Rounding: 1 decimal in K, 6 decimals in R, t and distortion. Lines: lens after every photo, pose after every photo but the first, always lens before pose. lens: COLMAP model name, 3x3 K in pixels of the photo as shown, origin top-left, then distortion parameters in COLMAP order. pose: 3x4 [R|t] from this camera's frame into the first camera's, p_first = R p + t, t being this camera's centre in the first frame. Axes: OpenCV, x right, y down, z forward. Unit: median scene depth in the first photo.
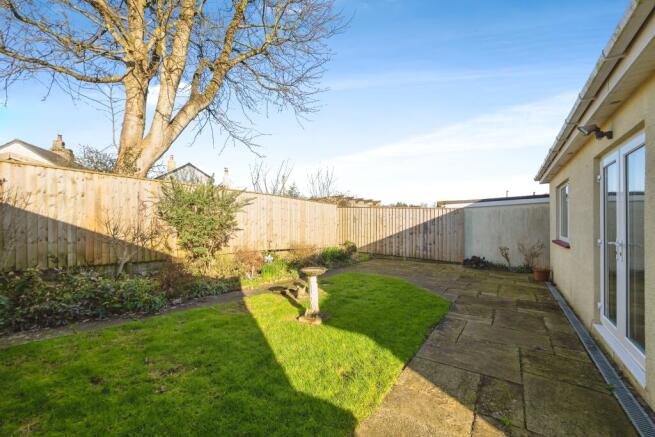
lens RADIAL K [[281.0, 0, 327.8], [0, 281.0, 222.8], [0, 0, 1]] dist [0.004283, -0.001557]
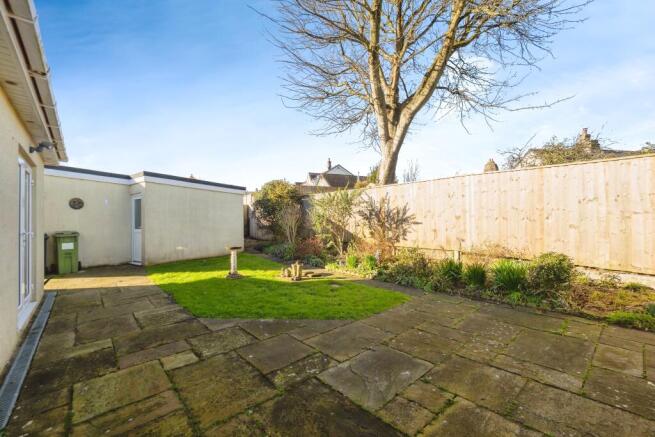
lens RADIAL K [[281.0, 0, 327.8], [0, 281.0, 219.6], [0, 0, 1]] dist [0.004283, -0.001557]
pose [[-0.274783, -0.005302, -0.961492, 1.009403], [0.019089, 0.999758, -0.010969, 0.023555], [0.961317, -0.021368, -0.274616, 1.441577]]
